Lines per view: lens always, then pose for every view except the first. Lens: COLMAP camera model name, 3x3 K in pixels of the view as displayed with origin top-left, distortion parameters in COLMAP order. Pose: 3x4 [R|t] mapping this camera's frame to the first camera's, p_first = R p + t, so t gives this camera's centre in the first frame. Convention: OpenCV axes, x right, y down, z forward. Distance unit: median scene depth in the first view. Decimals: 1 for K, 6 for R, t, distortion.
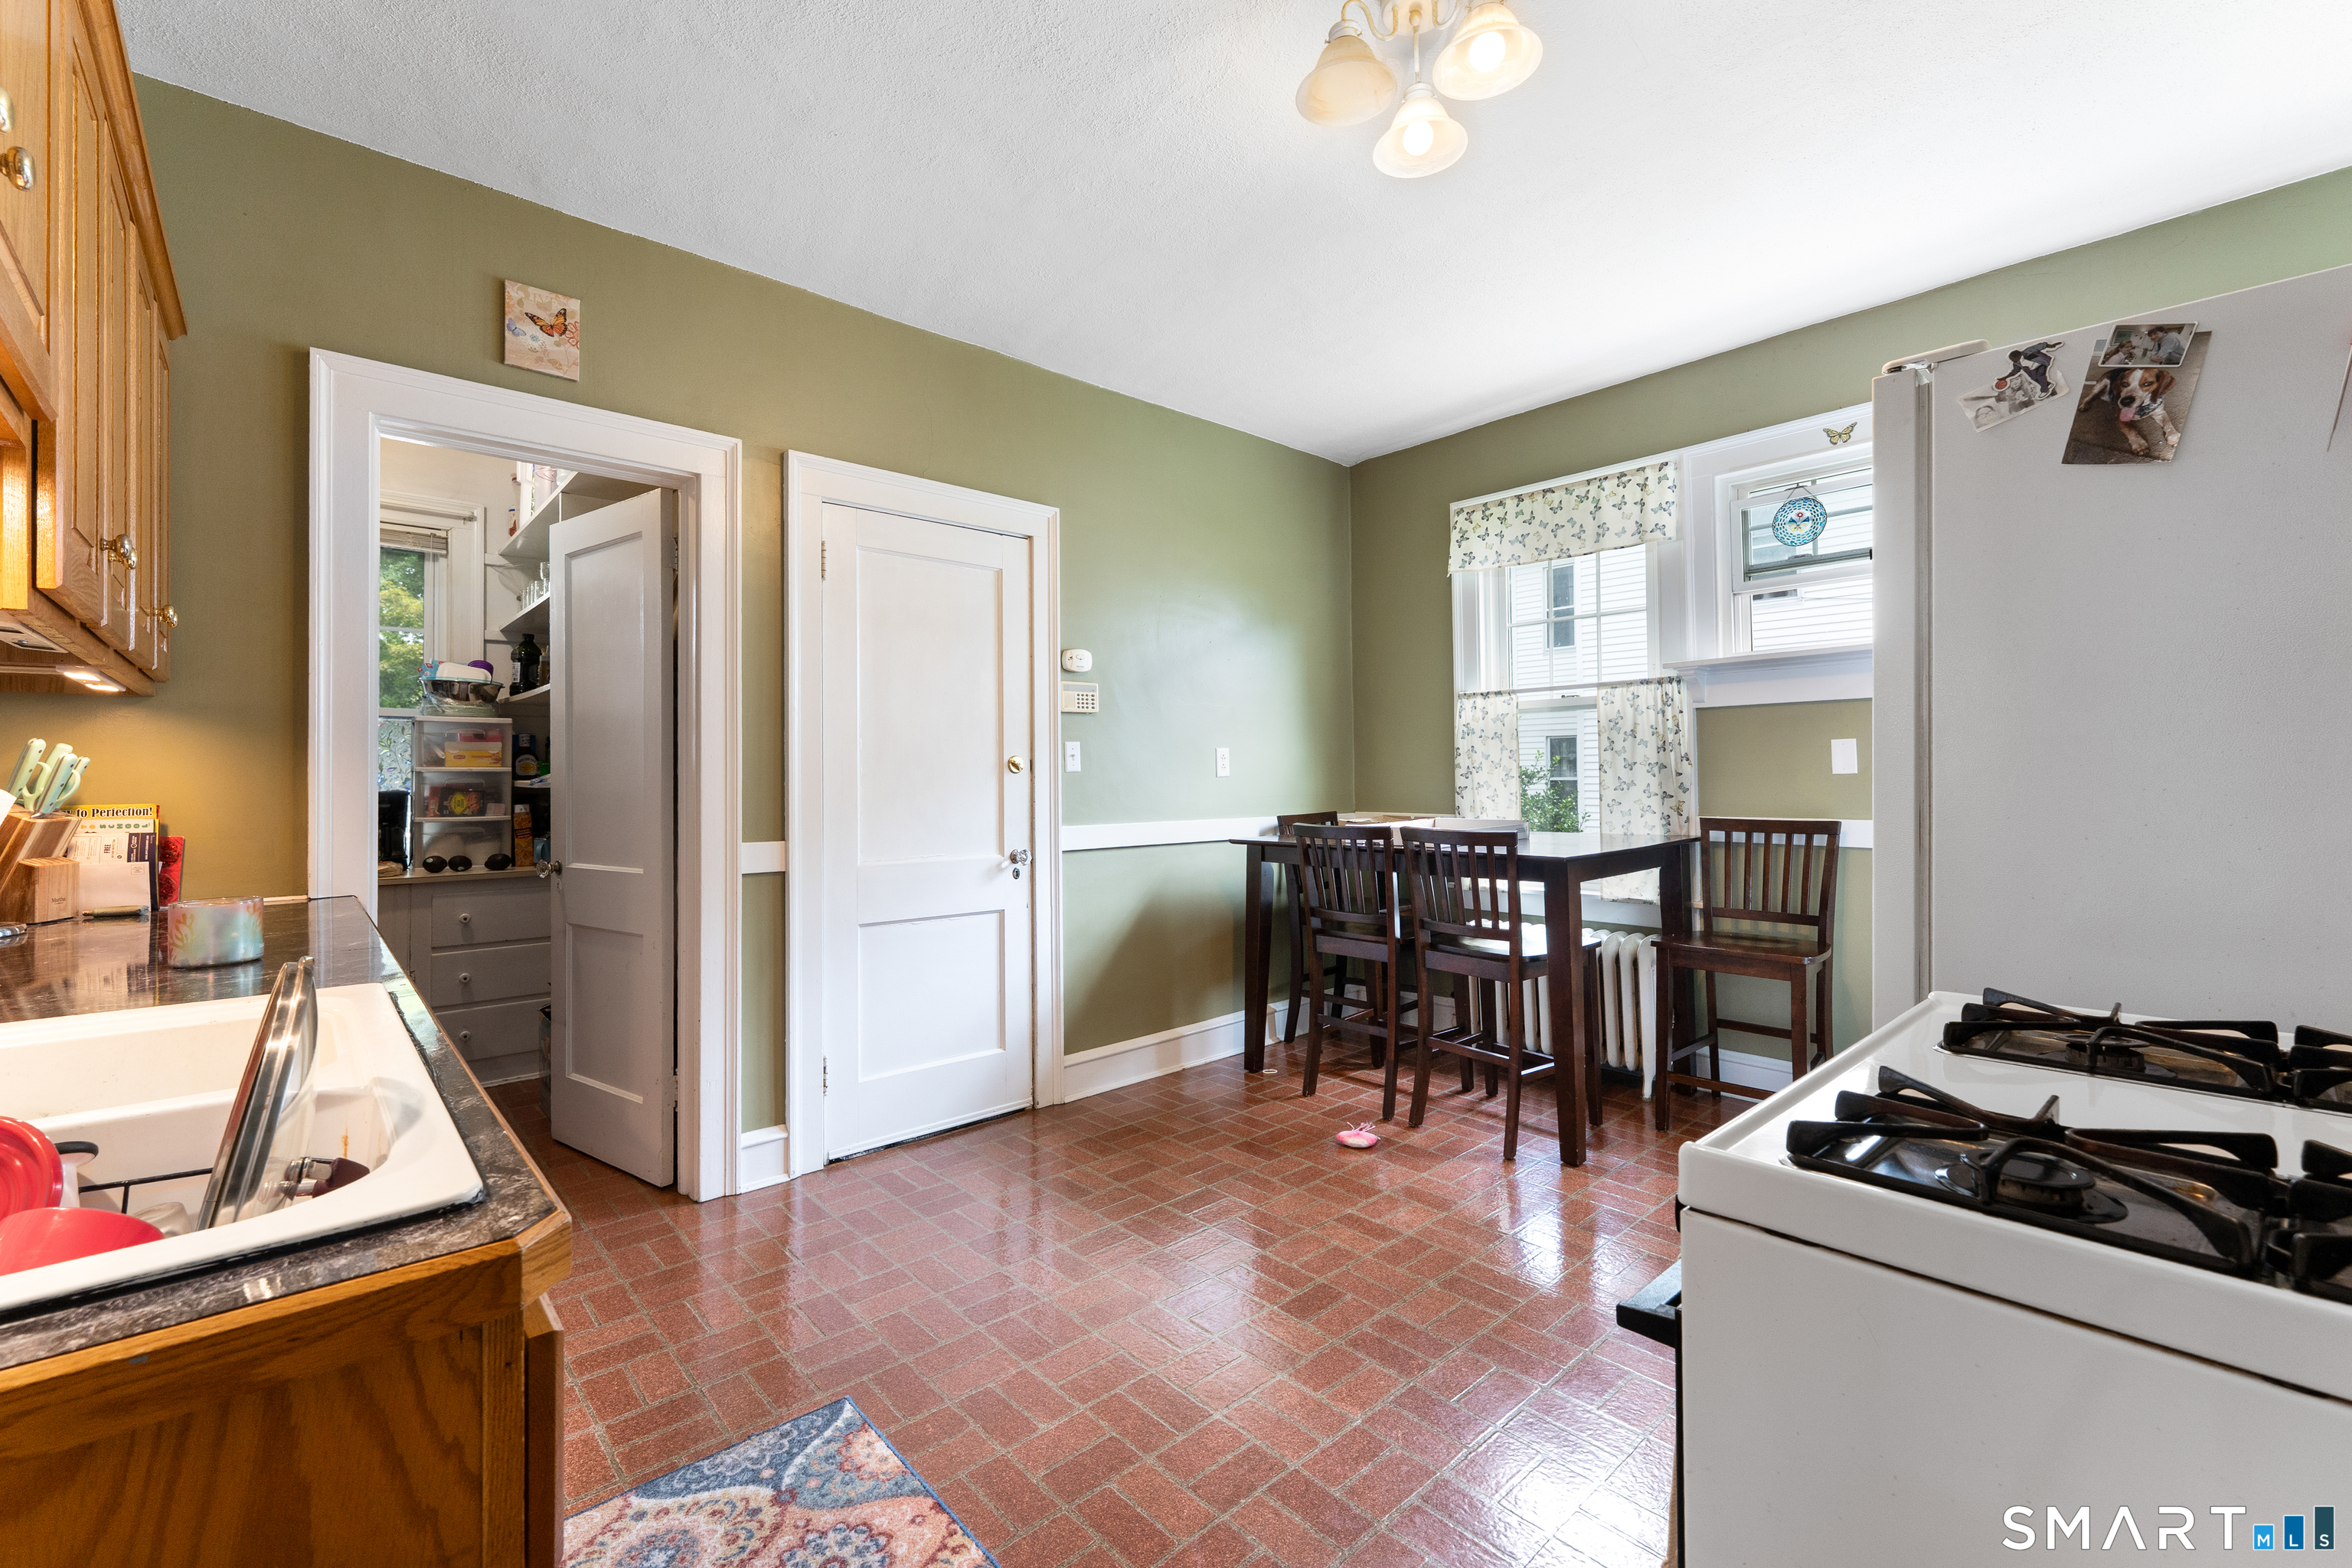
lens RADIAL K [[974.8, 0, 1176.8], [0, 974.8, 772.8], [0, 0, 1]] dist [0.000961, -0.000208]
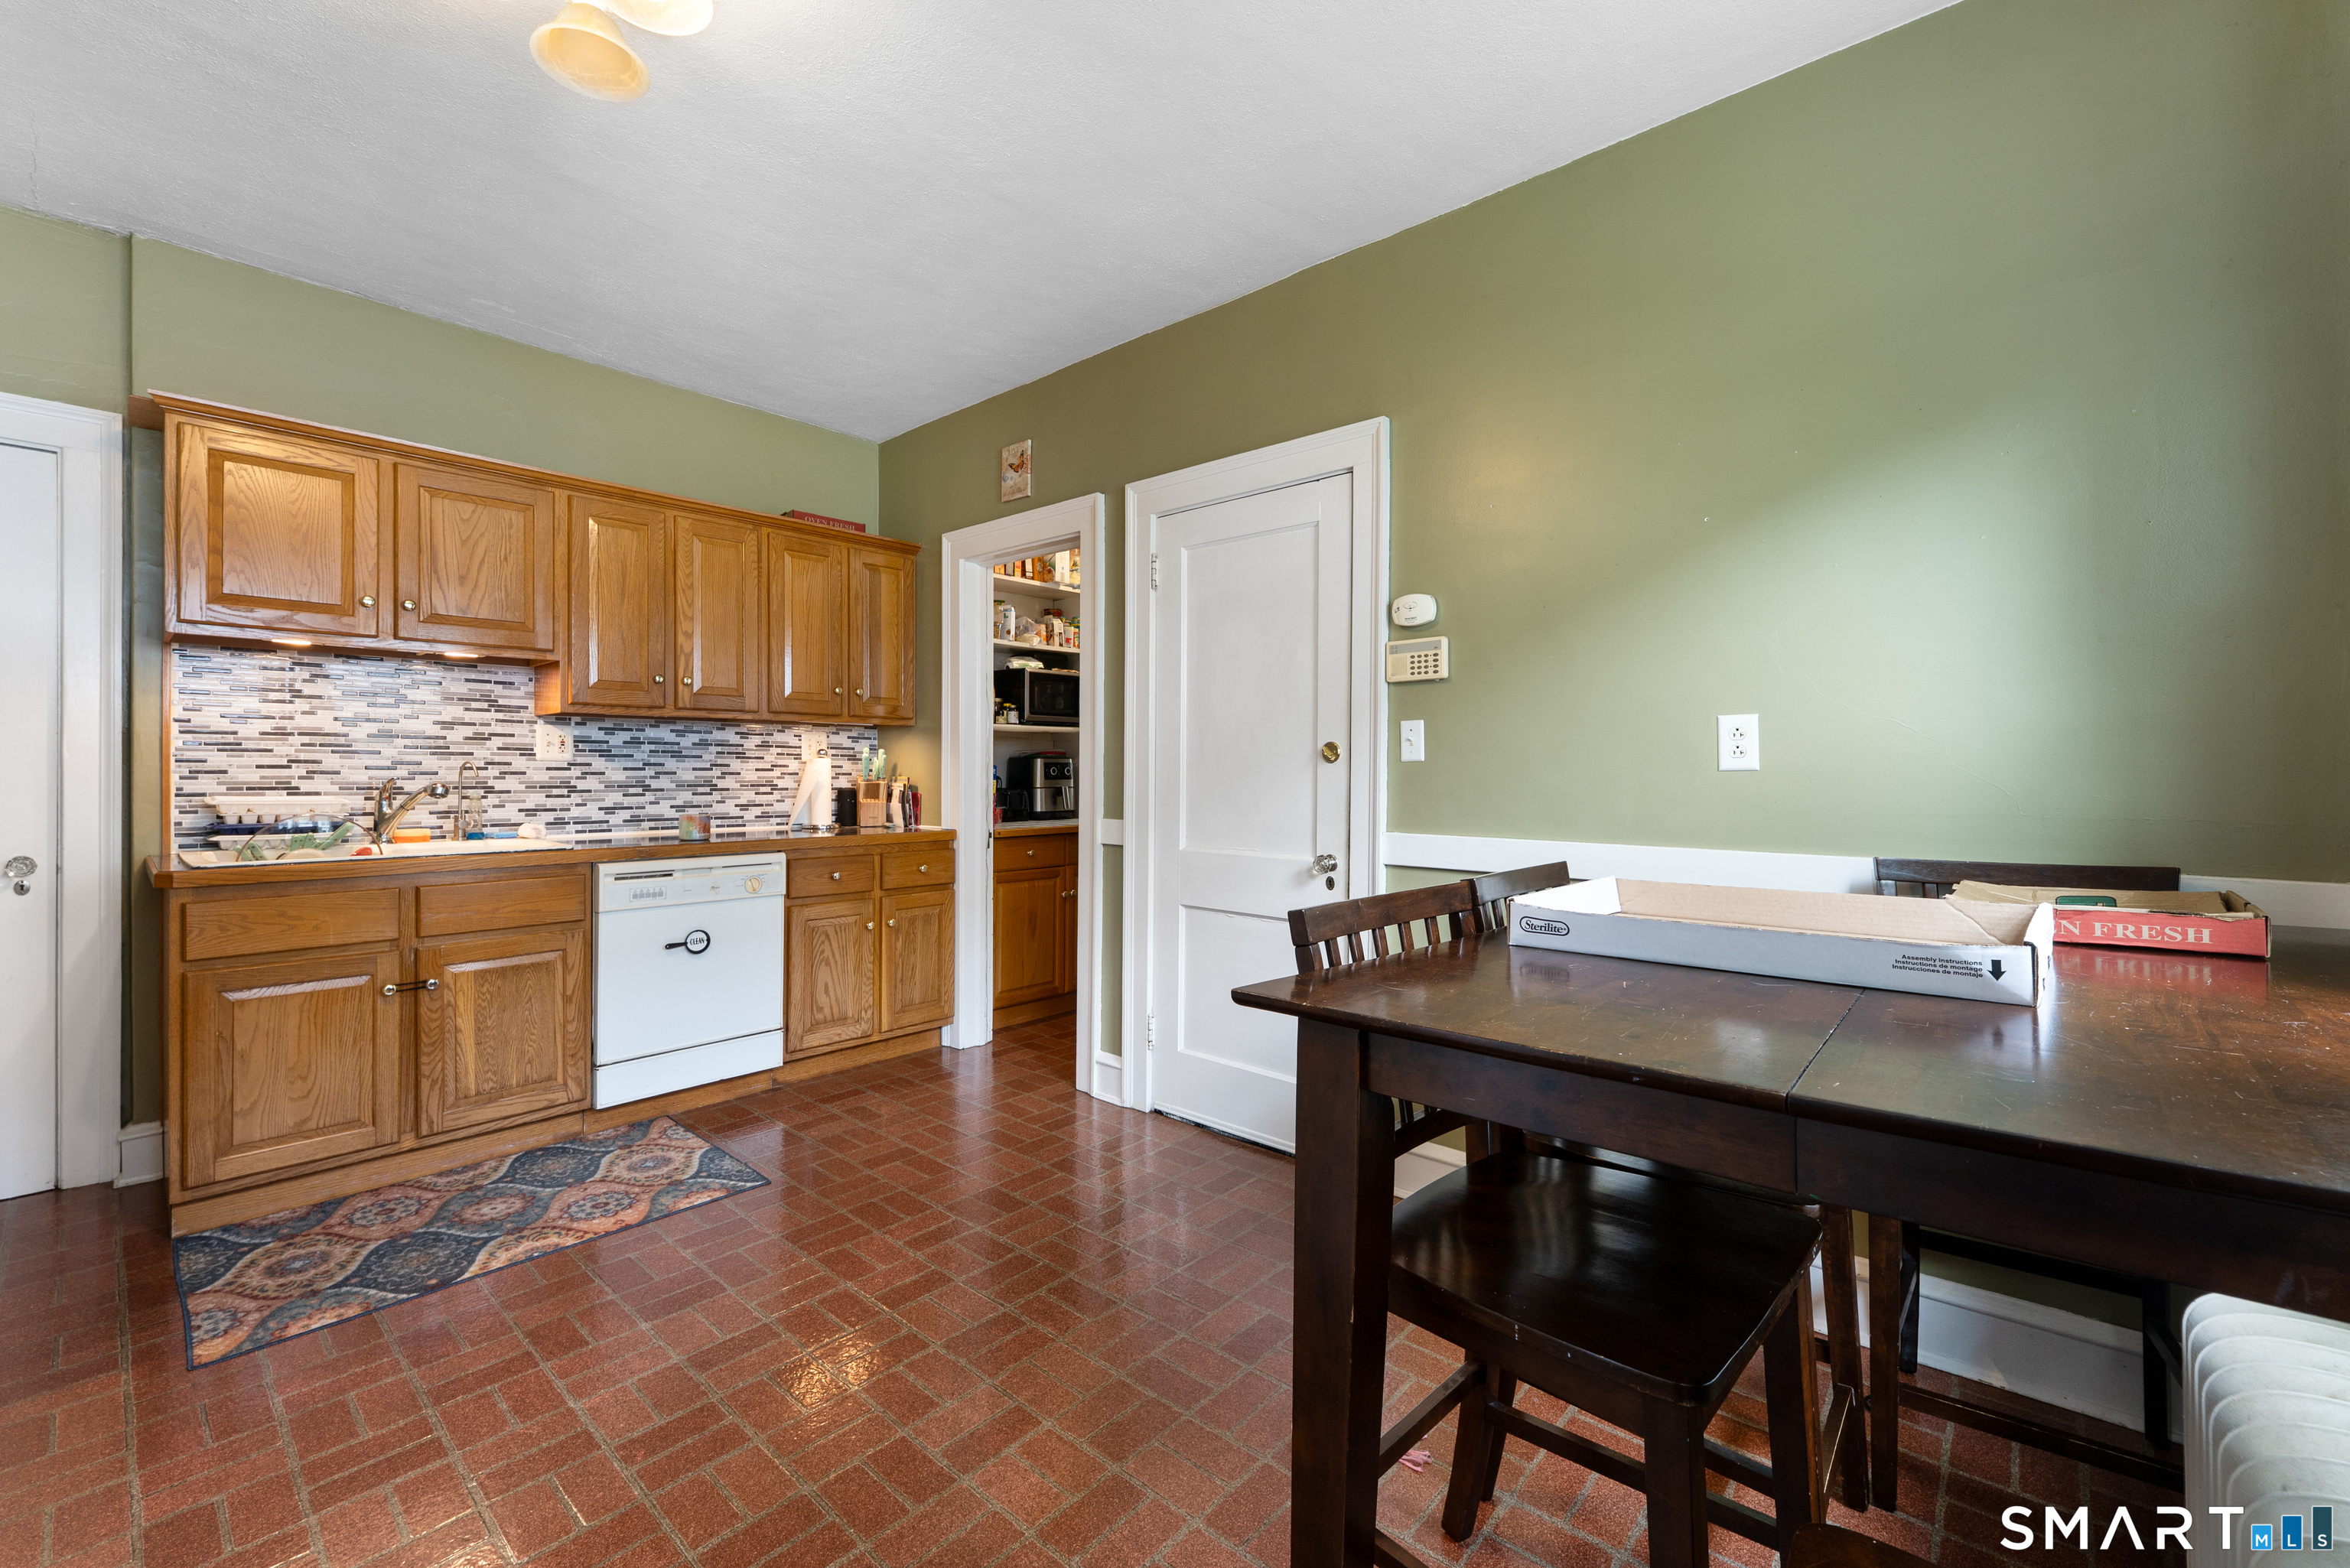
lens RADIAL K [[959.9, 0, 1175.0], [0, 959.9, 784.0], [0, 0, 1]] dist [0.000407, -0.000006]
pose [[0.120047, 0.024178, -0.992474, 0.700415], [0.000709, 0.999701, 0.024440, -0.002138], [0.992768, -0.003638, 0.119994, 0.853648]]
